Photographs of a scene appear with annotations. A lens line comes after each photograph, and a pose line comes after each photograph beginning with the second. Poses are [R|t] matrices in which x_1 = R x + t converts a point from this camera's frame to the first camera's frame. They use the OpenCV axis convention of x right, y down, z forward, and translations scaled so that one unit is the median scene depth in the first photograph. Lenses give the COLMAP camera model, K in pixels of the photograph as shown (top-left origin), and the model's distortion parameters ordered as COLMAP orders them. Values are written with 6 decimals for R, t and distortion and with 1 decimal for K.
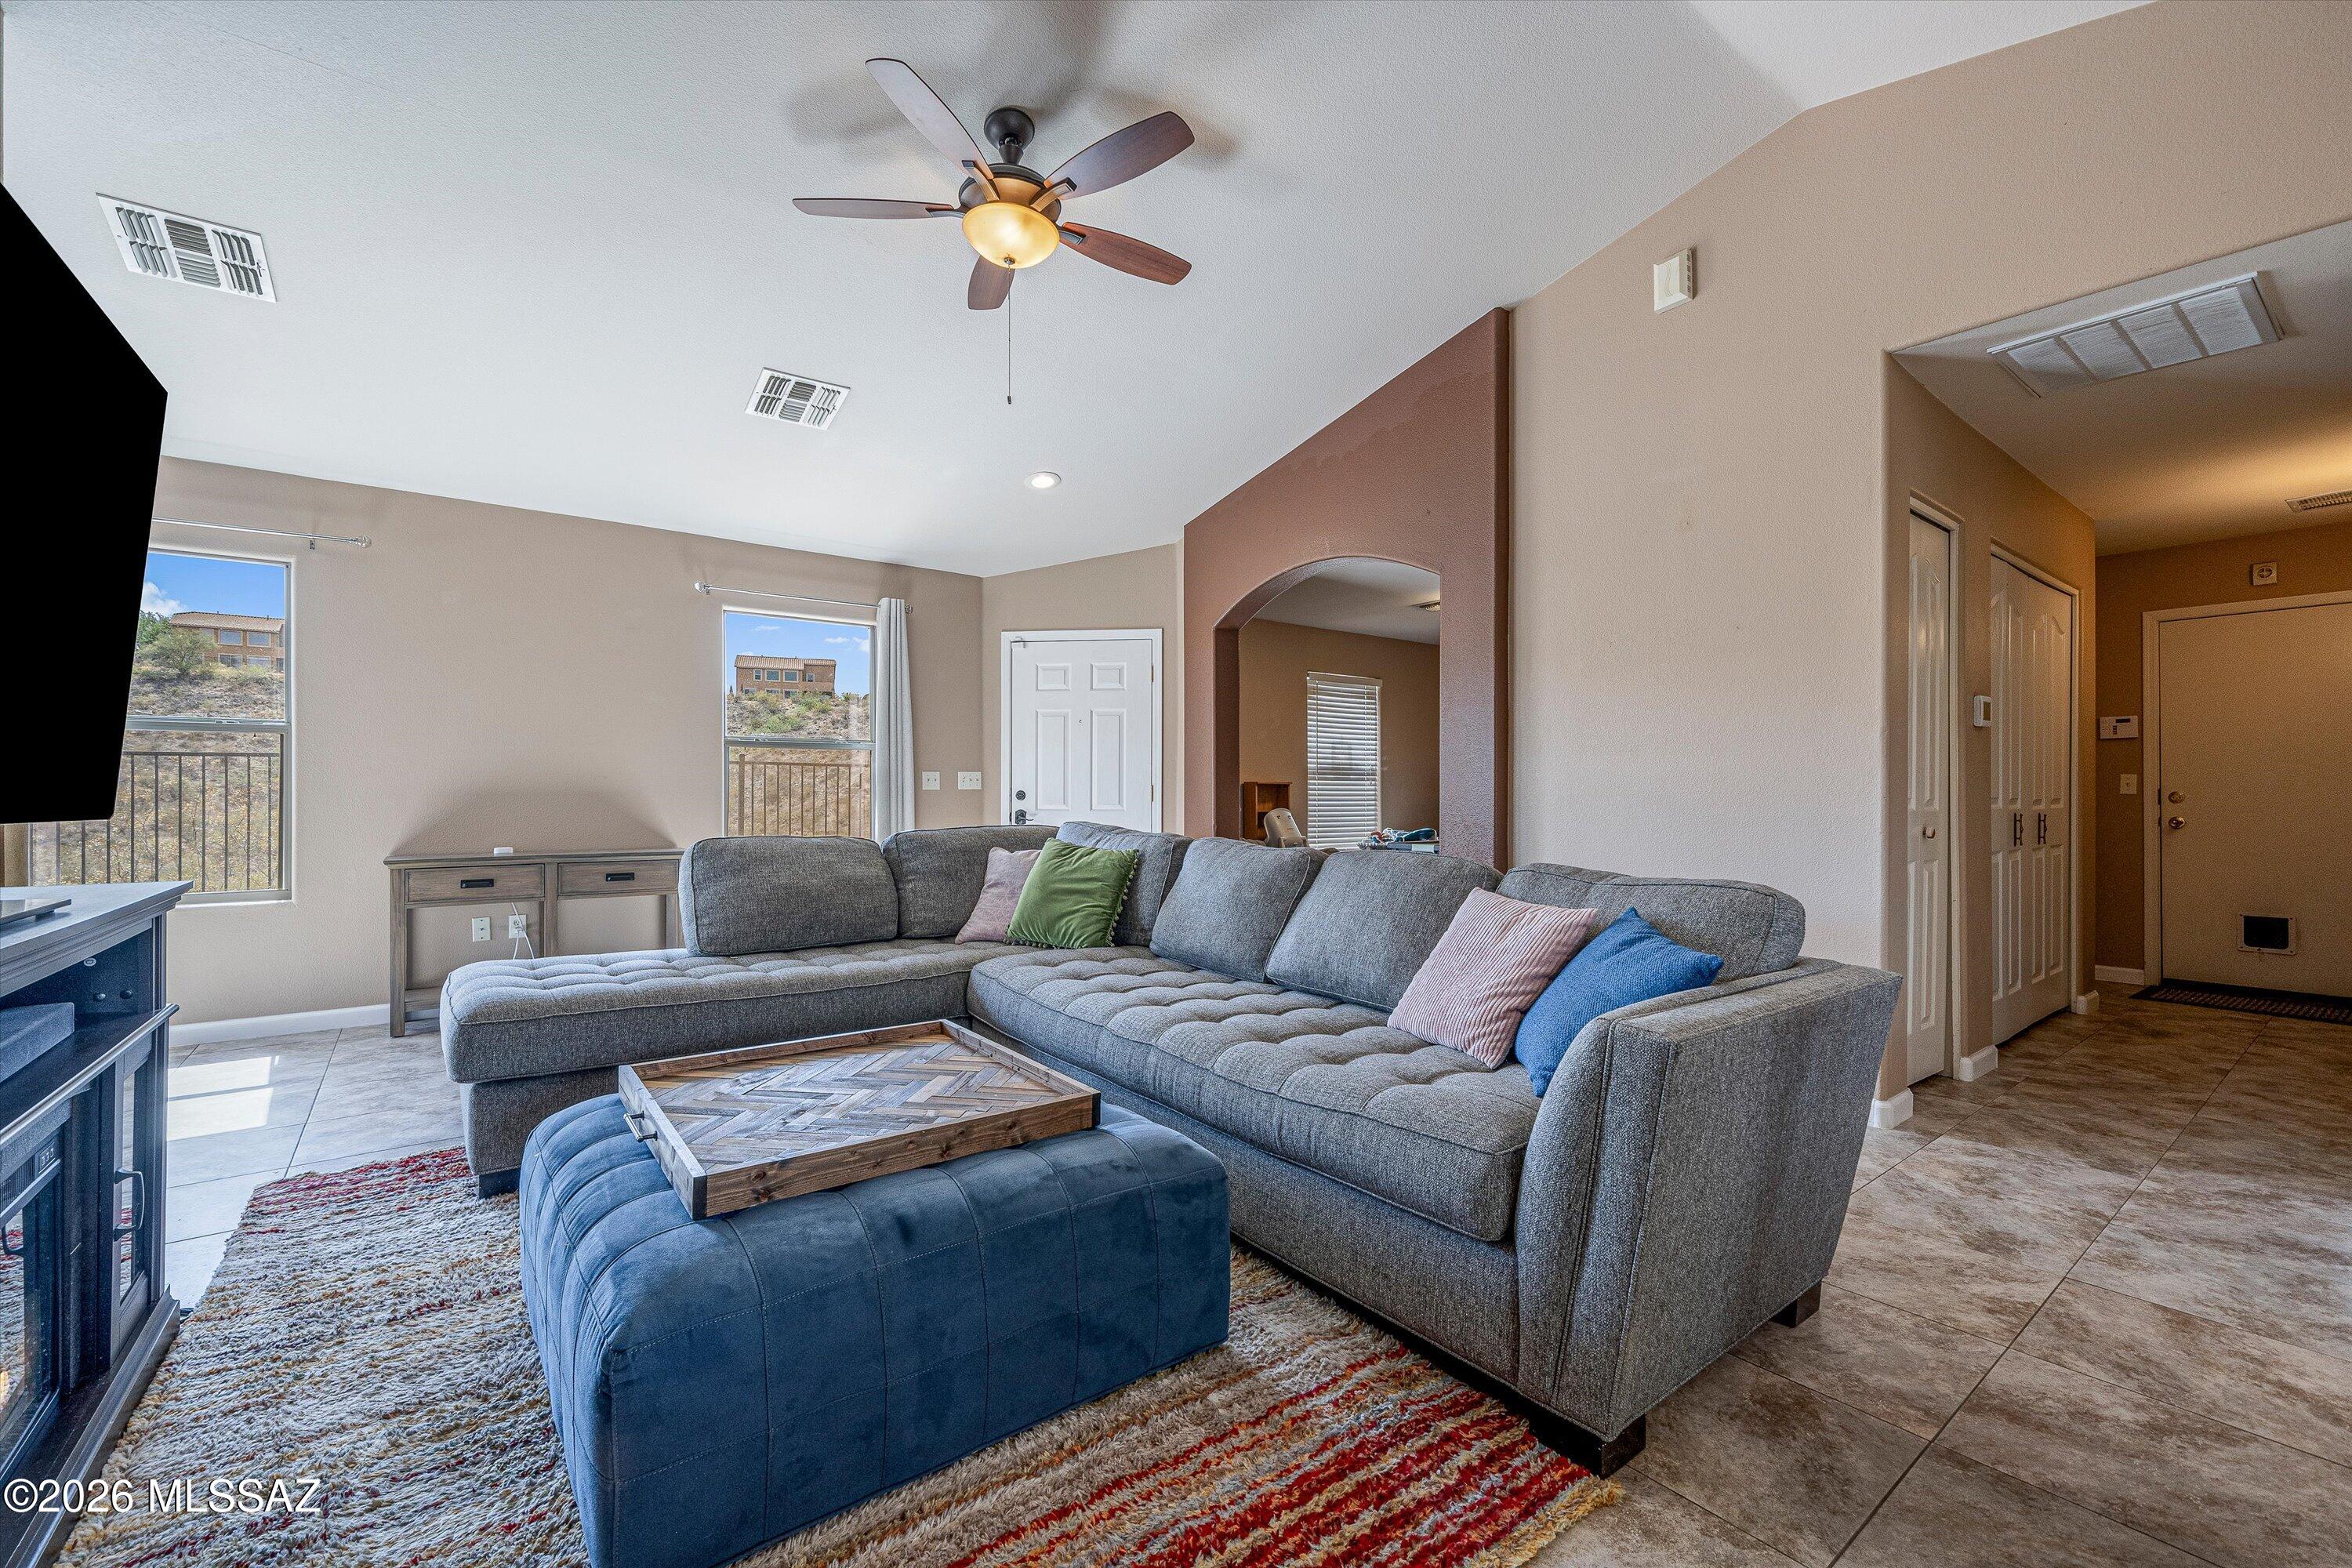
lens RADIAL K [[967.0, 0, 1179.1], [0, 967.0, 795.4], [0, 0, 1]] dist [-0.023197, -0.000244]
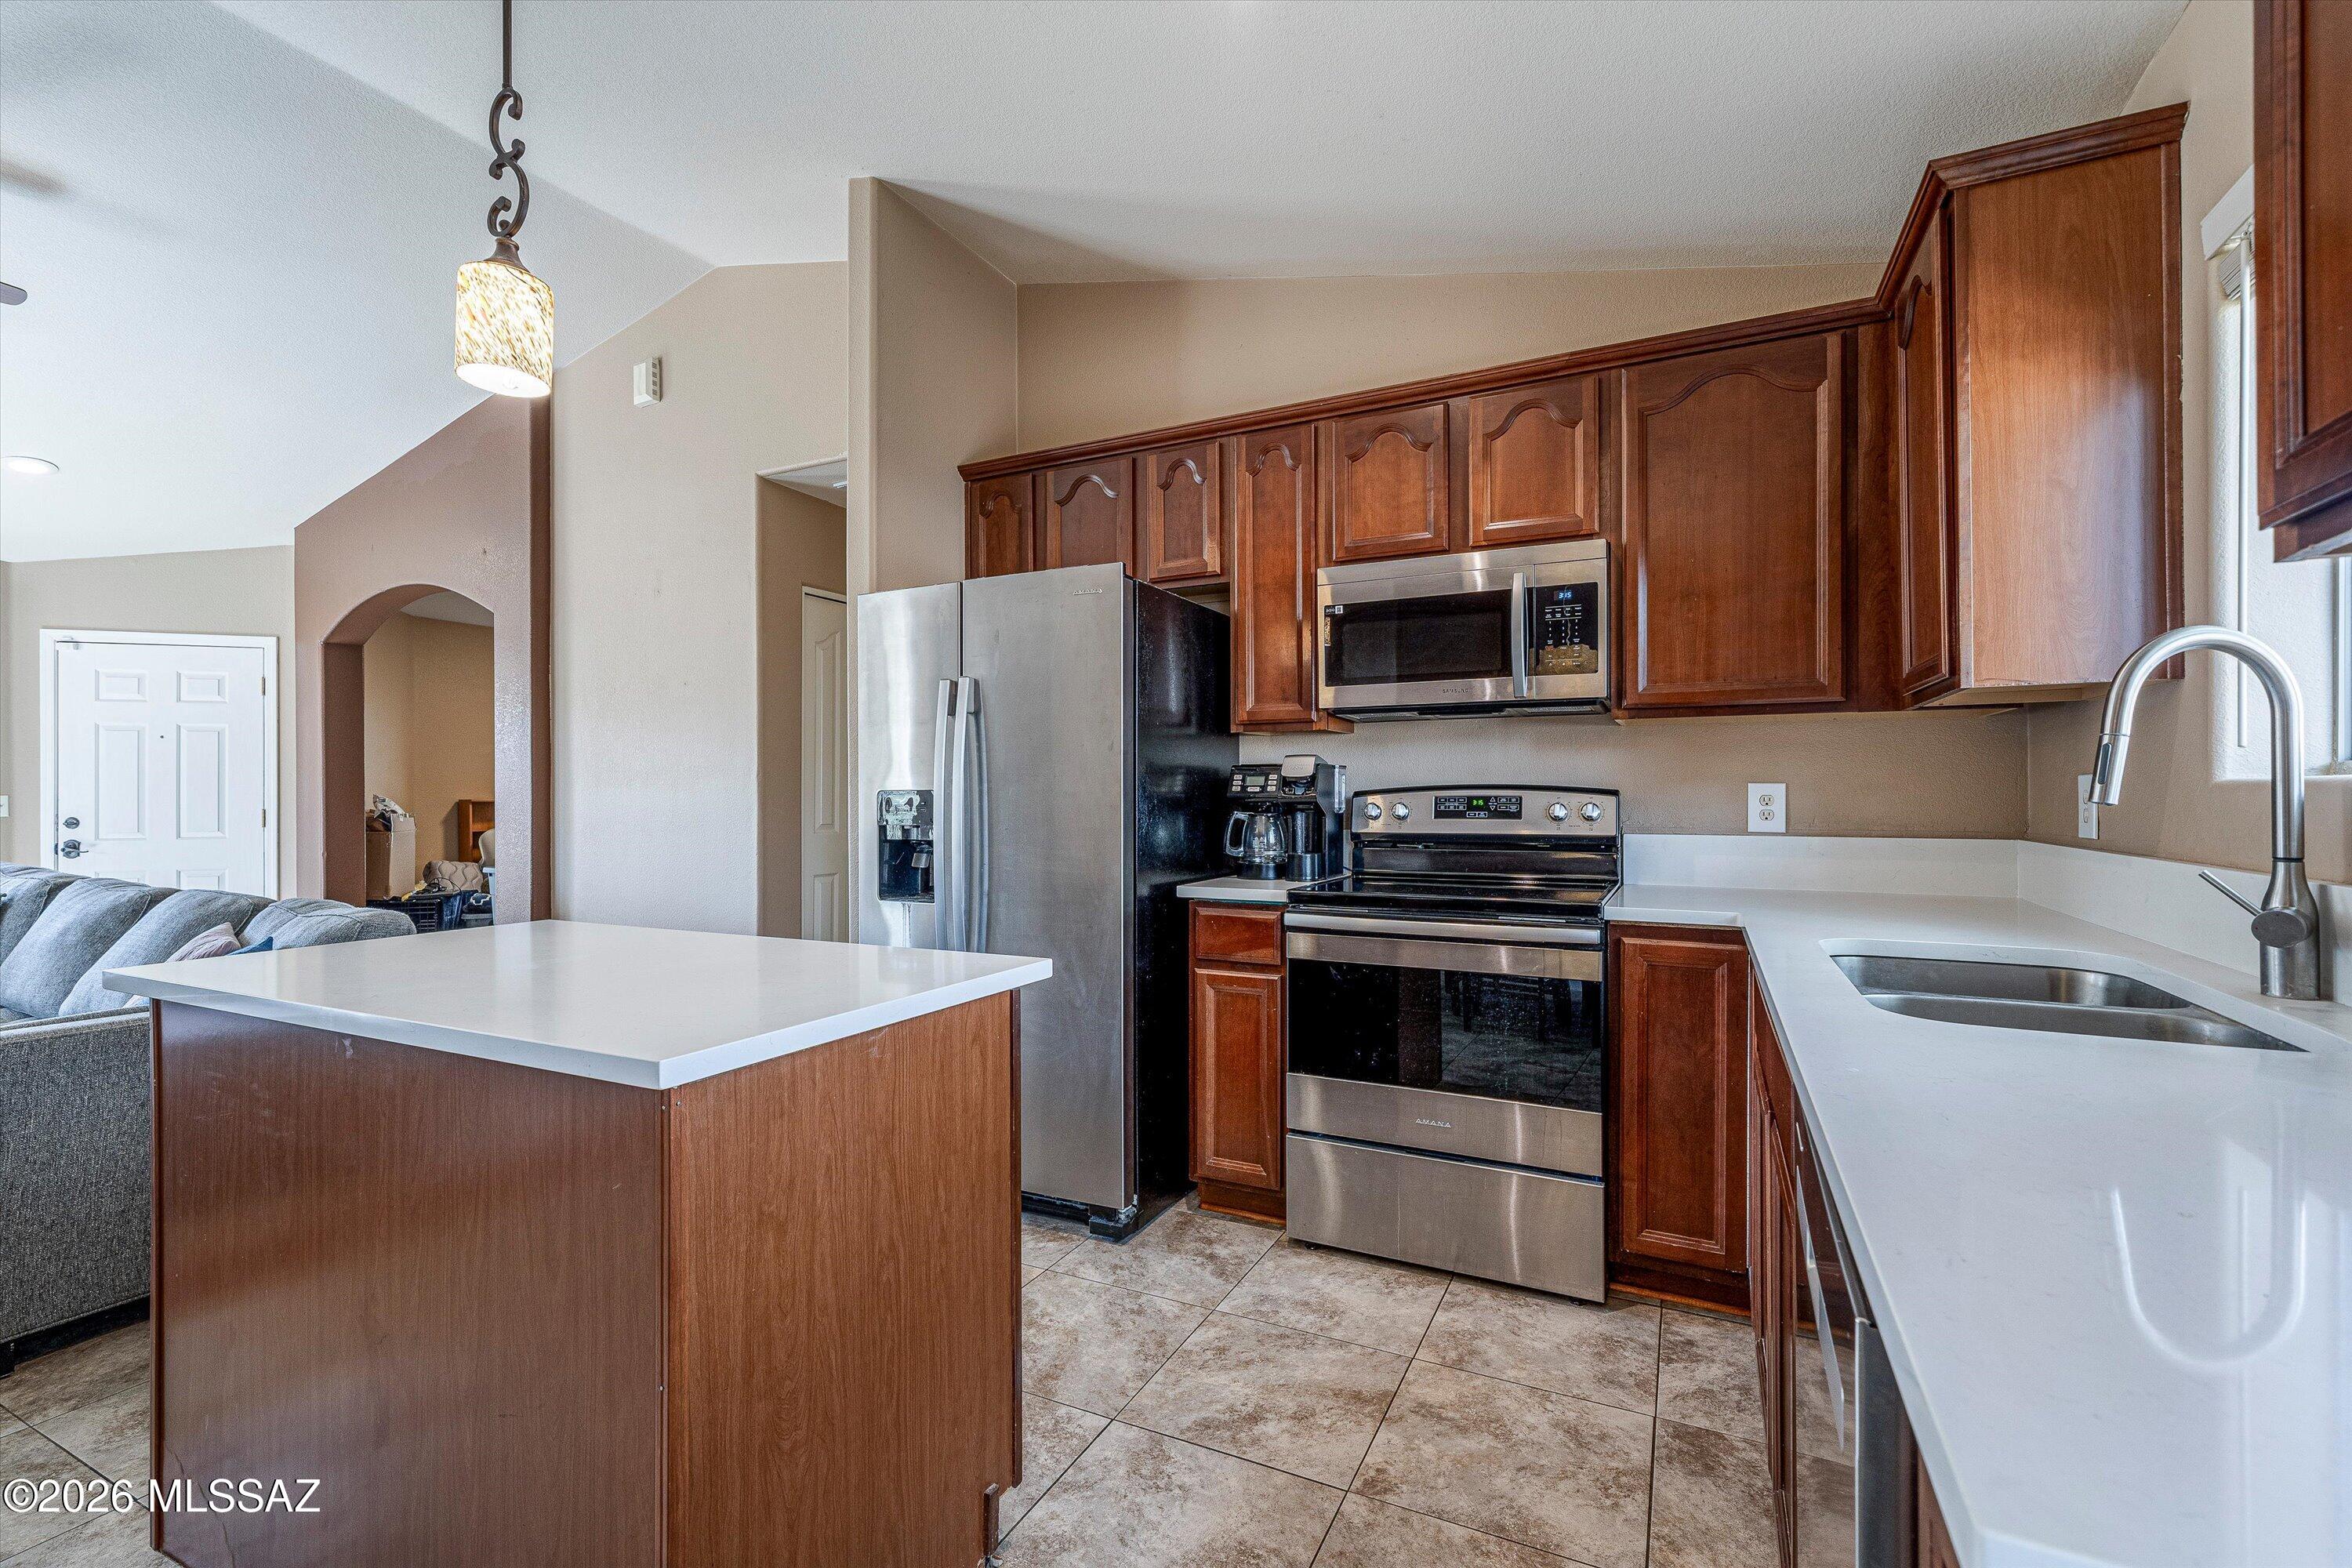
lens RADIAL K [[1024.2, 0, 1179.6], [0, 1024.2, 800.0], [0, 0, 1]] dist [-0.000261, 0.000323]
pose [[0.897611, -0.011629, 0.440635, 0.466791], [0.008454, 0.999922, 0.009169, -0.030301], [-0.440707, -0.004505, 0.897639, -0.350727]]
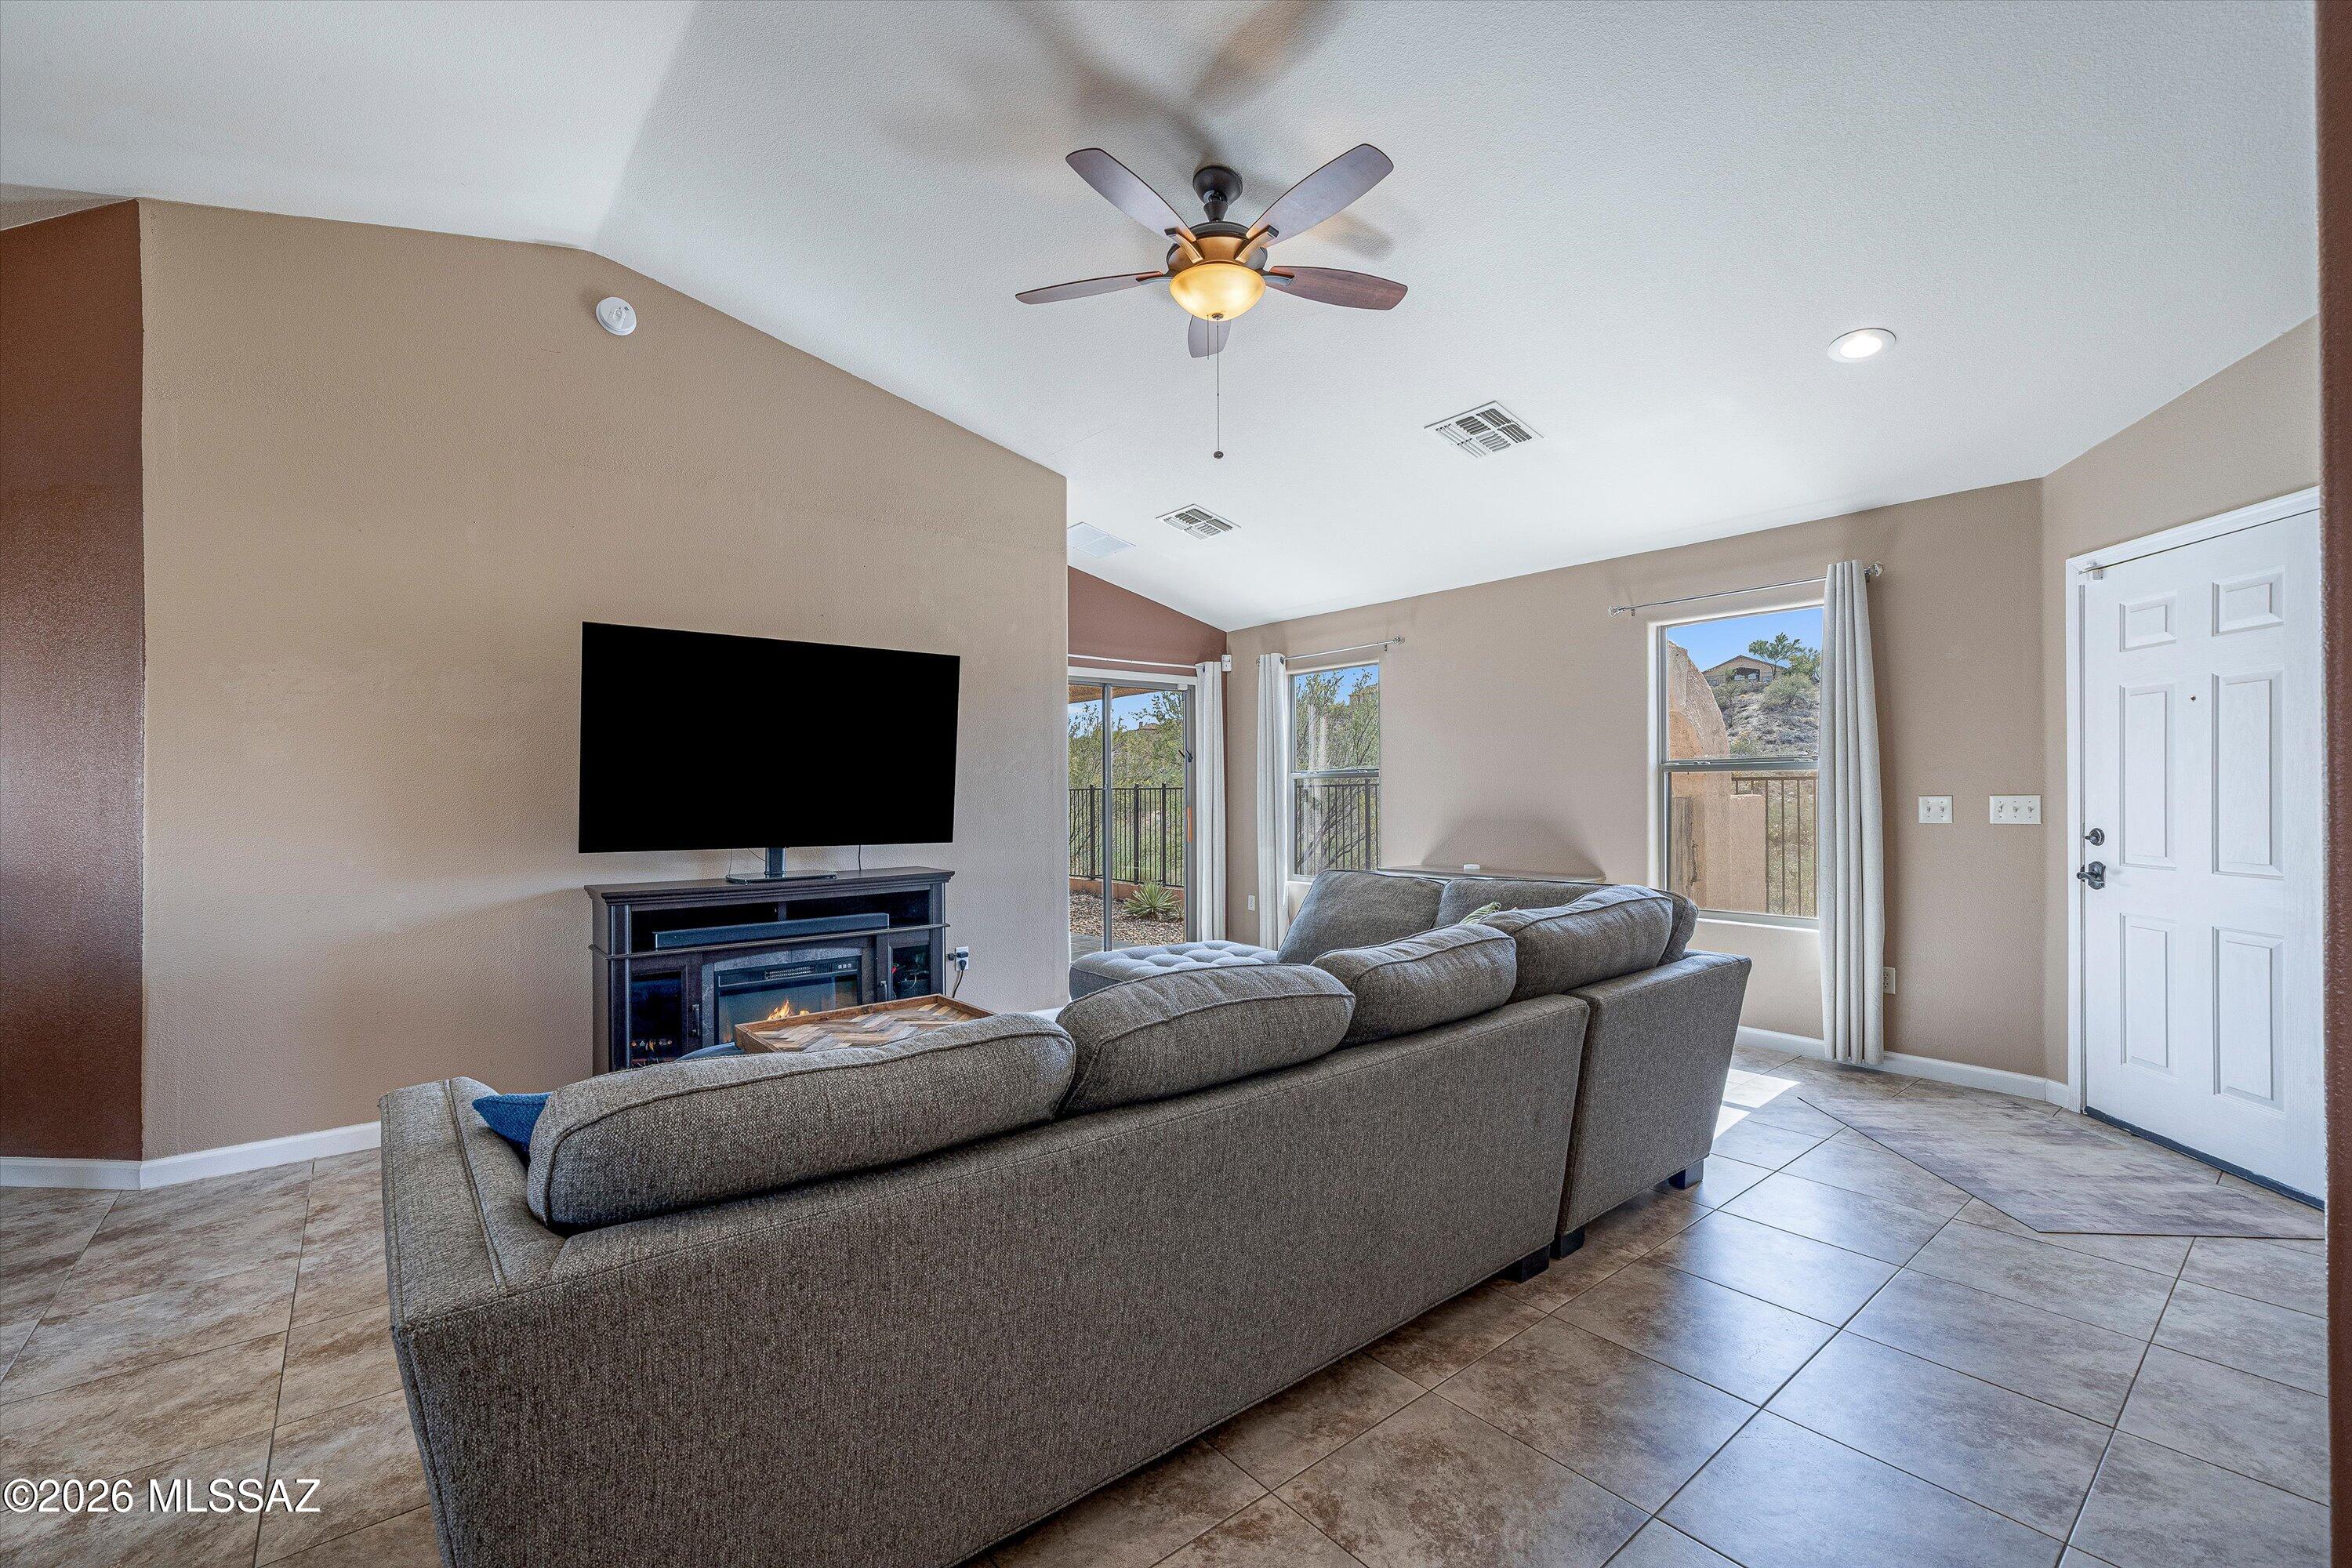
lens RADIAL K [[1000.2, 0, 1176.0], [0, 1000.2, 784.0], [0, 0, 1]] dist [-0.000577, 0.000062]
pose [[0.043016, -0.013132, -0.998988, 0.606897], [0.007568, 0.999889, -0.012818, -0.041774], [0.999046, -0.007009, 0.043111, 0.639694]]
